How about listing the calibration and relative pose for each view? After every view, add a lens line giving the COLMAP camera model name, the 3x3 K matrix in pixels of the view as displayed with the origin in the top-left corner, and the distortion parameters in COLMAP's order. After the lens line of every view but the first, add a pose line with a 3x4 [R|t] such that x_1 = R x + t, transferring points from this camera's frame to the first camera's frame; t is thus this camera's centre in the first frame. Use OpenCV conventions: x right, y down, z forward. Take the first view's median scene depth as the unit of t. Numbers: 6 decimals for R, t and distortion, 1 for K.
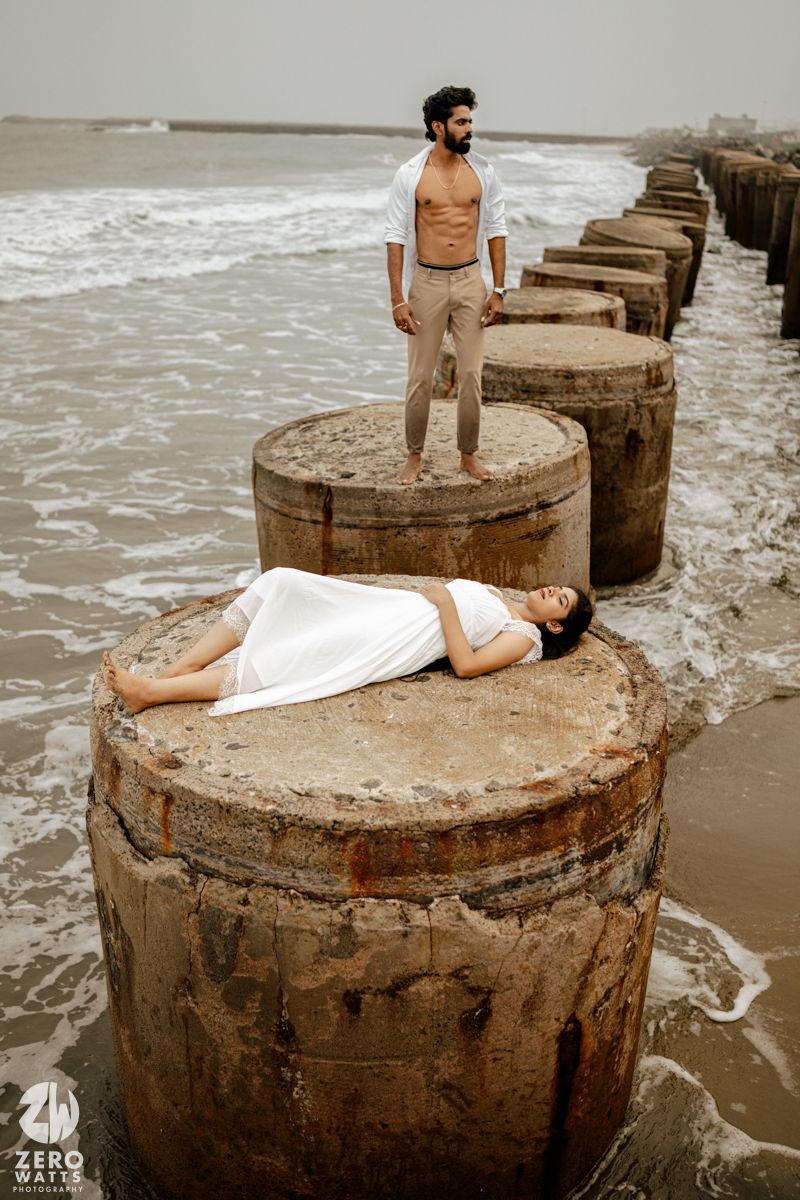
lens RADIAL K [[1144.7, 0, 397.7], [0, 1144.7, 603.4], [0, 0, 1]] dist [-0.195047, 0.228694]
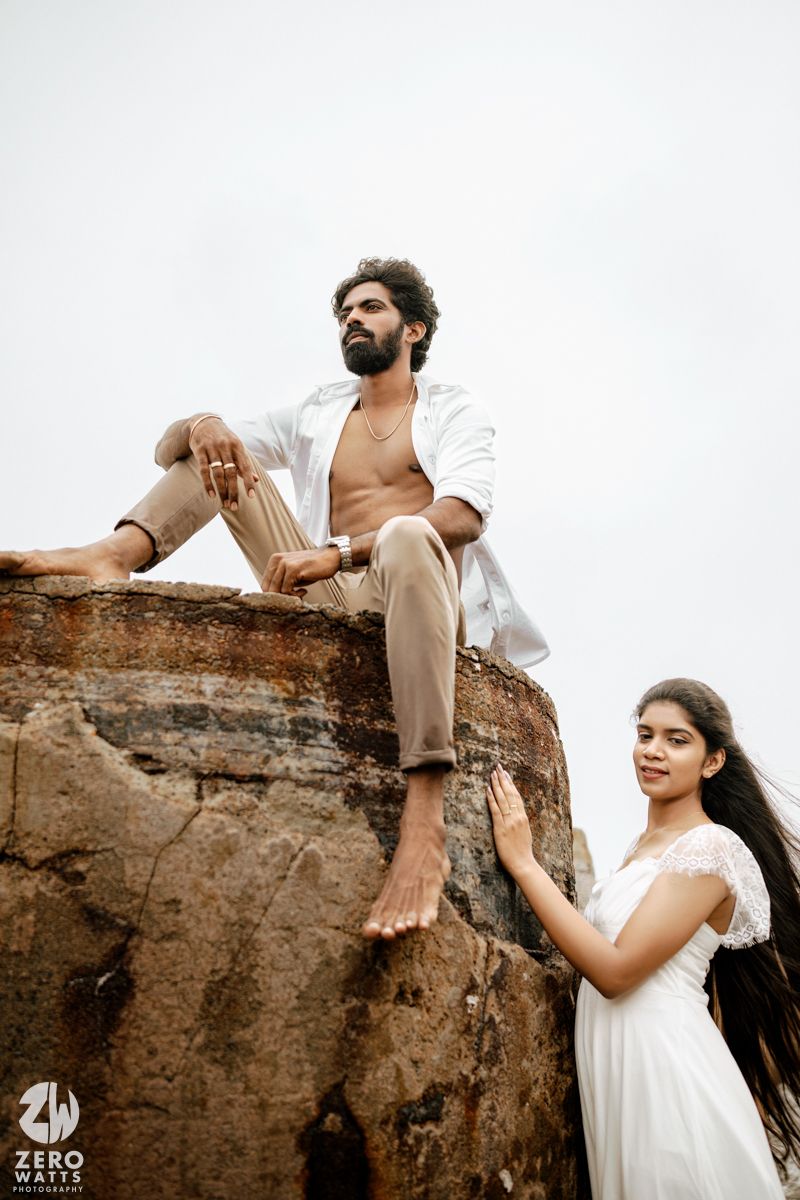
lens RADIAL K [[1144.7, 0, 397.7], [0, 1144.7, 603.4], [0, 0, 1]] dist [-0.195047, 0.228694]
pose [[0.992374, -0.058626, -0.108431, 0.260787], [-0.029331, 0.742081, -0.669669, 0.562843], [0.119724, 0.667742, 0.734702, 0.544064]]
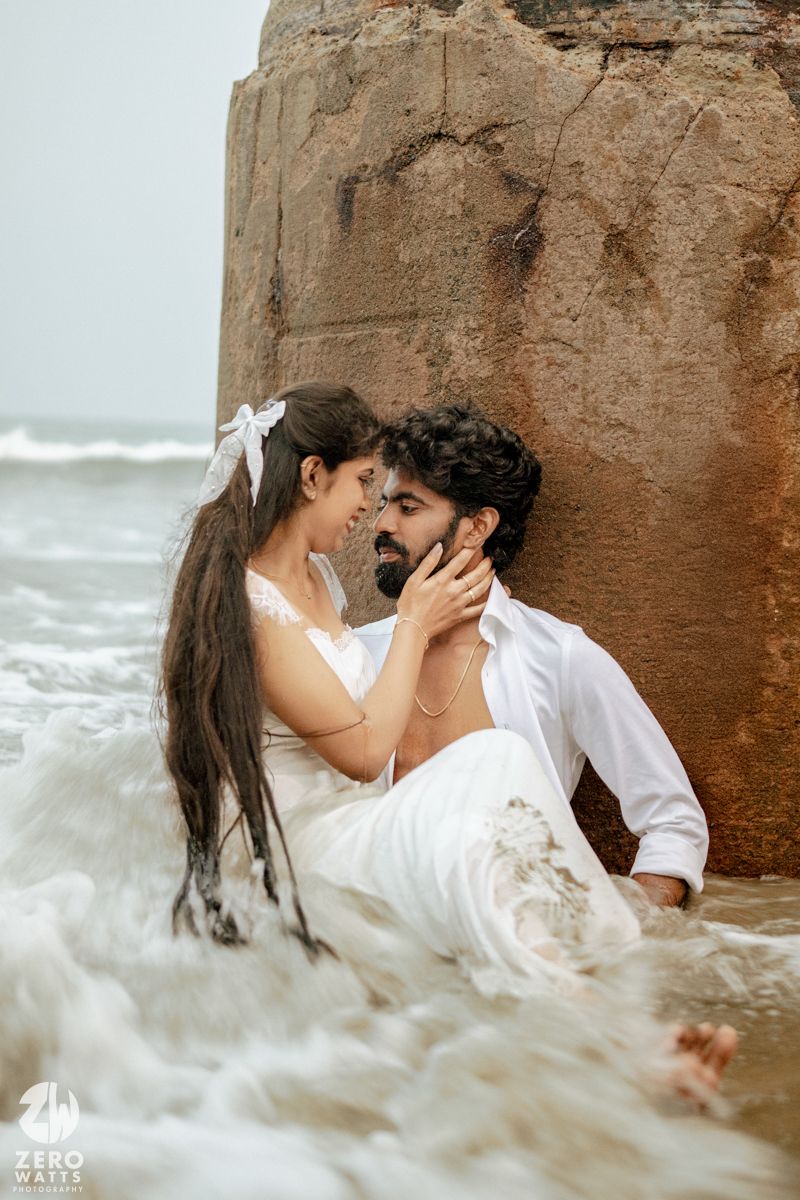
lens RADIAL K [[1741.3, 0, 401.3], [0, 1741.3, 601.4], [0, 0, 1]] dist [-0.193026, 0.239134]
pose [[0.719078, 0.067365, -0.691657, 0.631332], [-0.296465, 0.929913, -0.217647, 0.734539], [0.628519, 0.361557, 0.688651, 0.436073]]
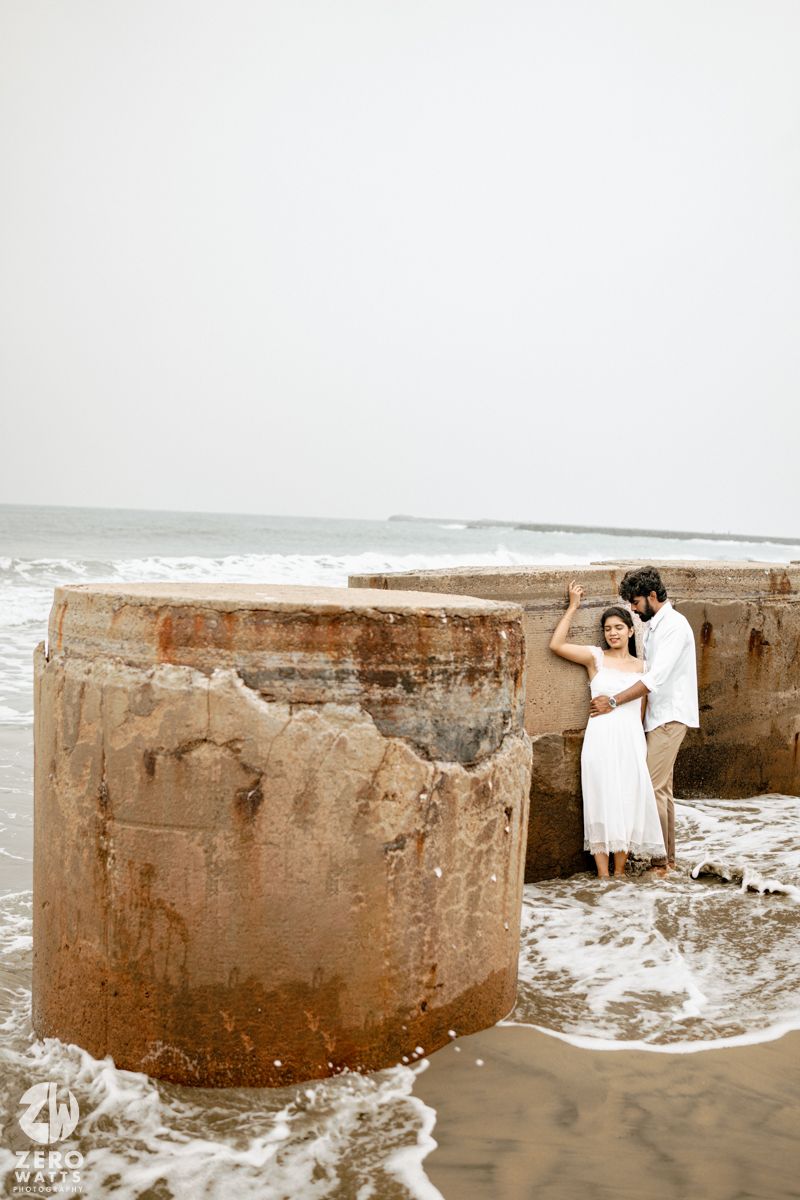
lens RADIAL K [[1142.0, 0, 403.0], [0, 1142.0, 601.9], [0, 0, 1]] dist [-0.192854, 0.211409]
pose [[0.952752, 0.034031, -0.301837, 0.563315], [-0.134737, 0.937942, -0.319549, 0.529149], [0.272231, 0.345120, 0.898211, -0.072898]]
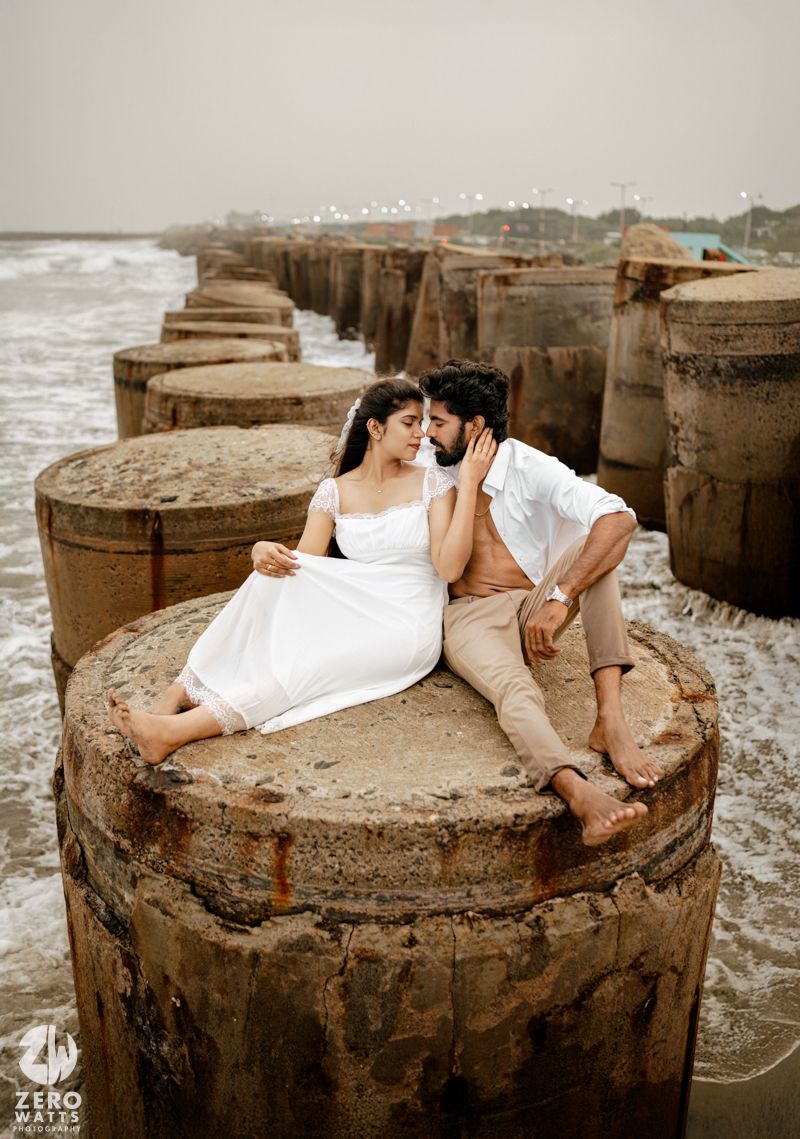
lens RADIAL K [[1074.5, 0, 387.9], [0, 1074.5, 567.7], [0, 0, 1]] dist [-0.182559, 0.189068]
pose [[0.920835, -0.116945, 0.372003, -0.385366], [0.150237, 0.986723, -0.061695, 0.041498], [-0.359849, 0.112700, 0.926179, 0.263813]]
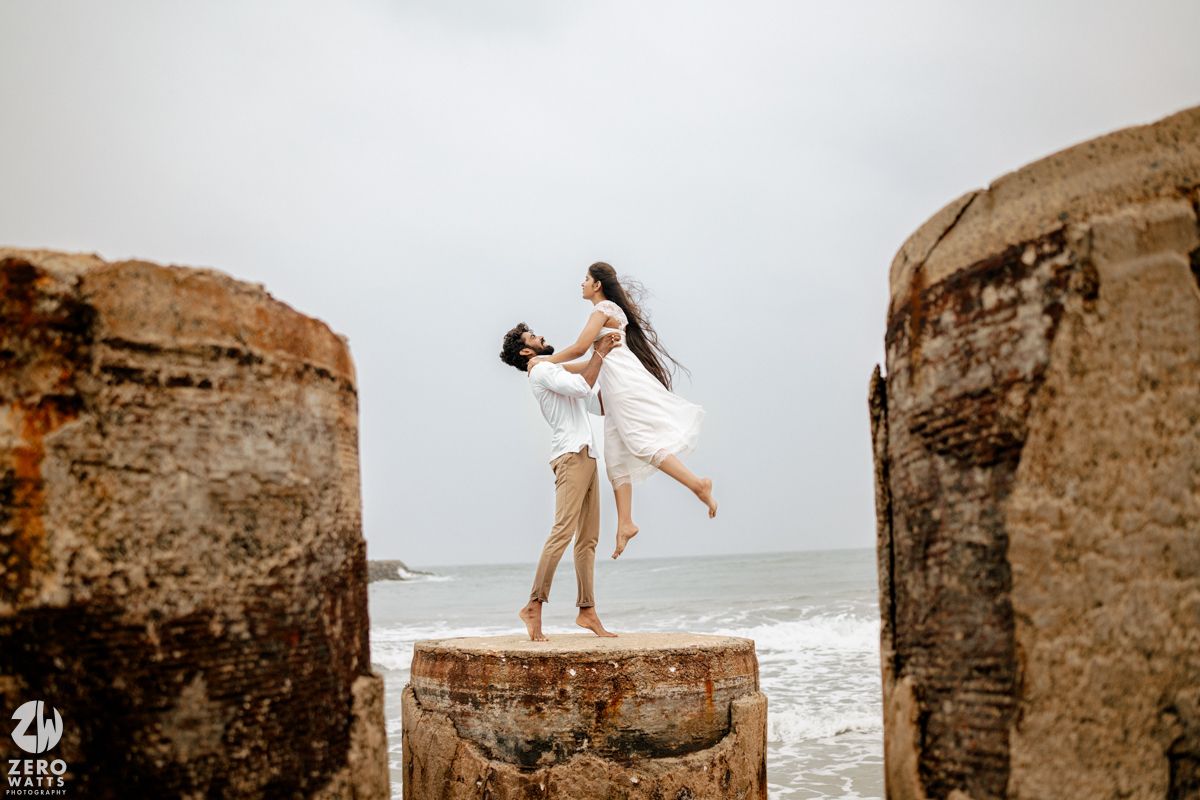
lens RADIAL K [[1144.7, 0, 597.4], [0, 1144.7, 401.1], [0, 0, 1]] dist [-0.195047, 0.228694]
pose [[0.163308, -0.175874, -0.970772, 2.011990], [-0.348689, 0.910186, -0.223556, 0.122841], [0.922901, 0.375006, 0.087315, 0.891595]]
